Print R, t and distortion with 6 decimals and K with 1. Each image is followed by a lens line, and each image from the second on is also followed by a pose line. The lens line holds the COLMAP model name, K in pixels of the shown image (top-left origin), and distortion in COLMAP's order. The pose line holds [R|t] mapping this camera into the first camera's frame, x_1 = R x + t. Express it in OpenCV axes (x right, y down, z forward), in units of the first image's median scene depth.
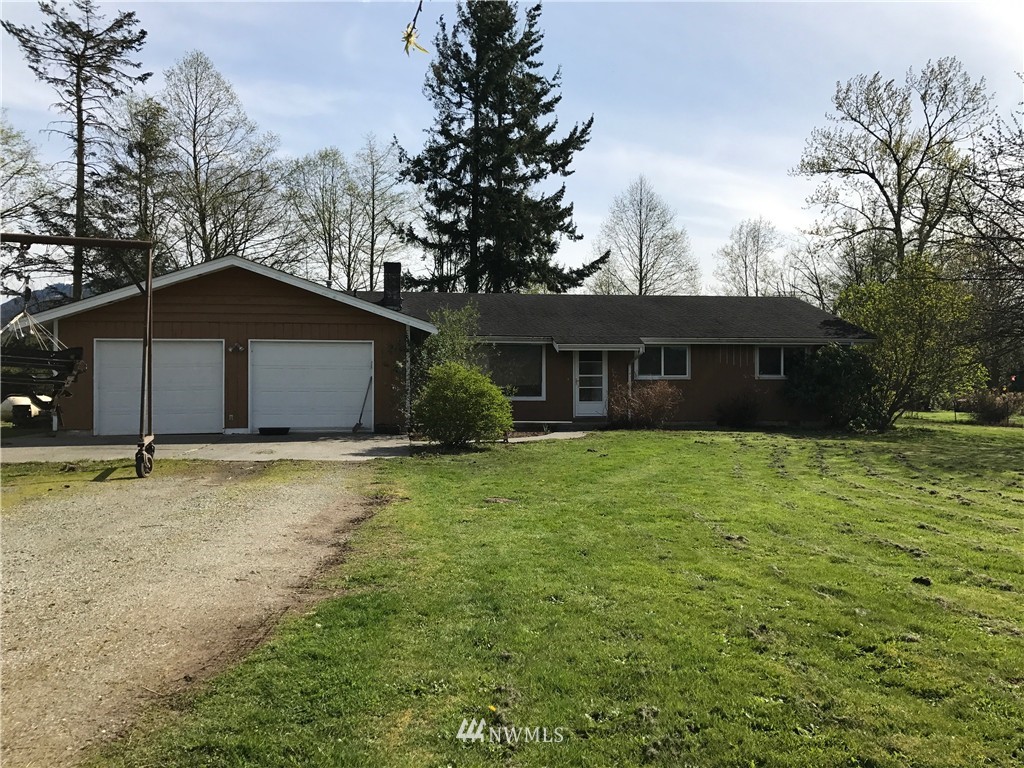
lens RADIAL K [[847.2, 0, 512.0], [0, 847.2, 384.0], [0, 0, 1]] dist [0.064915, 0.003020]
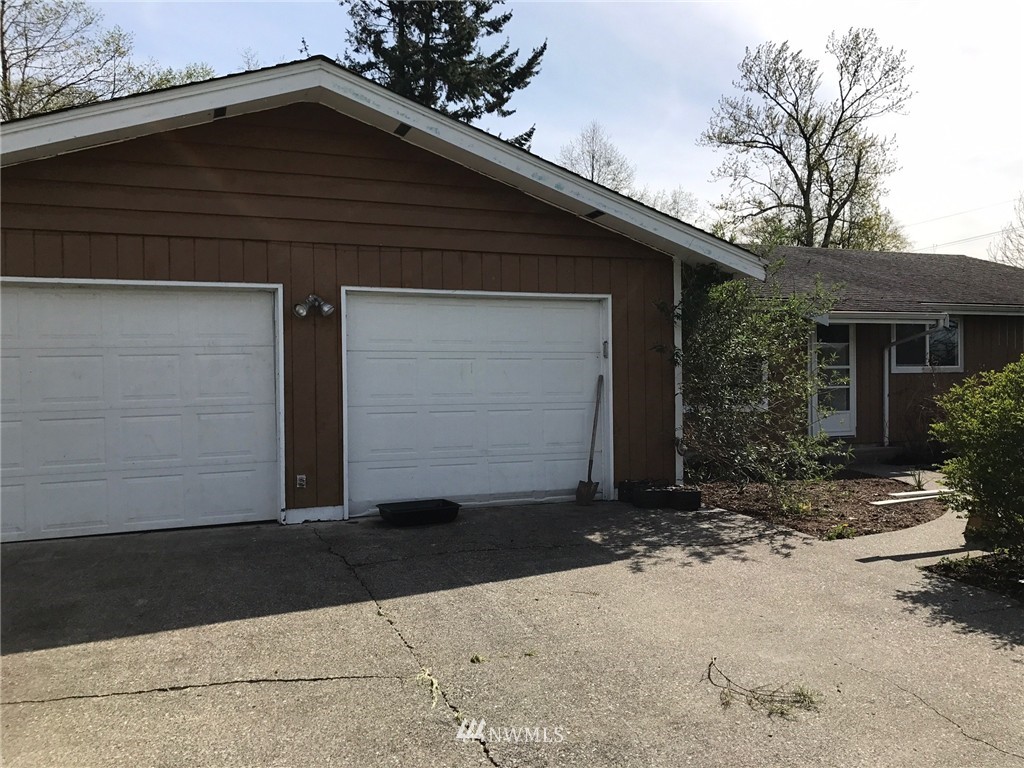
lens RADIAL K [[835.6, 0, 510.3], [0, 835.6, 380.3], [0, 0, 1]] dist [0.023624, -0.001953]
pose [[0.974234, -0.009091, 0.225355, -0.087814], [0.005477, 0.999846, 0.016654, -0.003851], [-0.225472, -0.014990, 0.974134, 0.163079]]
